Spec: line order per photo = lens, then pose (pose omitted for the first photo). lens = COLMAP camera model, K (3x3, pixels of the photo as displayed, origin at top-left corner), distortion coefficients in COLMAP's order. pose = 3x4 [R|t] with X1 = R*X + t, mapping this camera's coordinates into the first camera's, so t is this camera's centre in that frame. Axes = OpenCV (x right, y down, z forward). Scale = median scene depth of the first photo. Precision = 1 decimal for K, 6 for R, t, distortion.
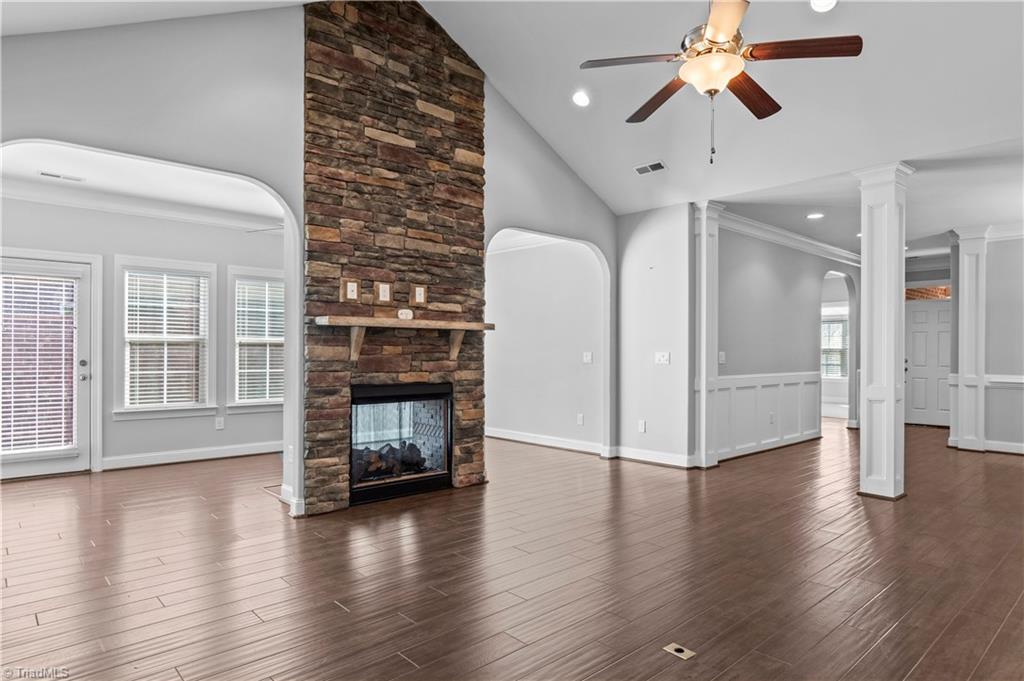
lens RADIAL K [[612.2, 0, 543.0], [0, 612.2, 355.4], [0, 0, 1]] dist [0.004521, -0.006567]
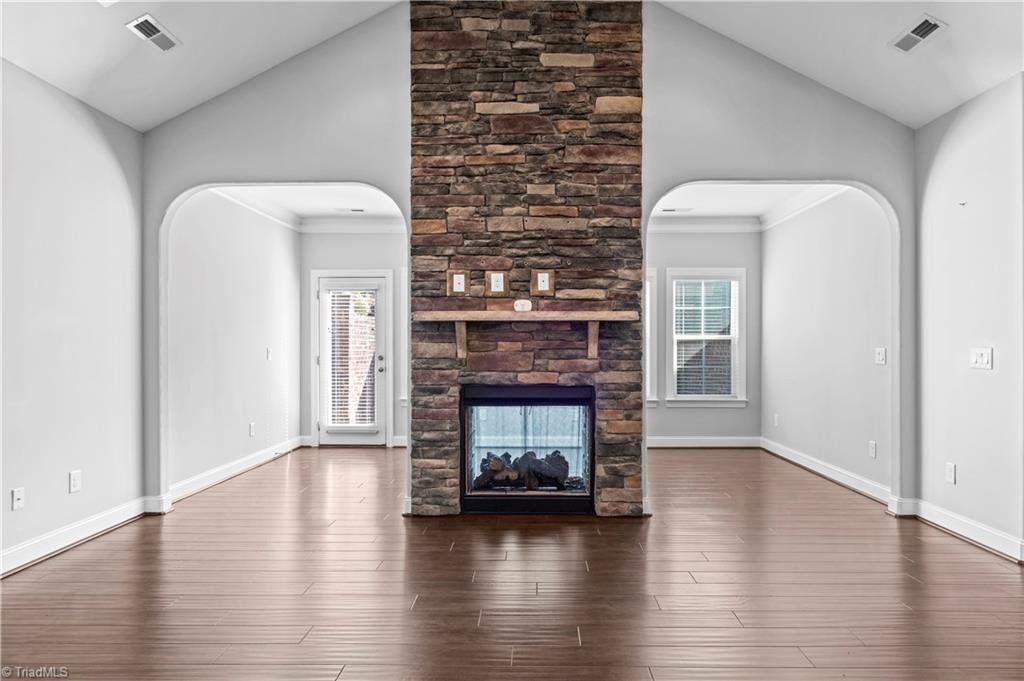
lens RADIAL K [[612.2, 0, 505.6], [0, 612.2, 350.0], [0, 0, 1]] dist [0.004521, -0.006567]
pose [[0.708117, -0.000399, -0.706095, 0.355527], [-0.002654, 0.999991, -0.003226, -0.000822], [0.706090, 0.004158, 0.708110, 0.350734]]
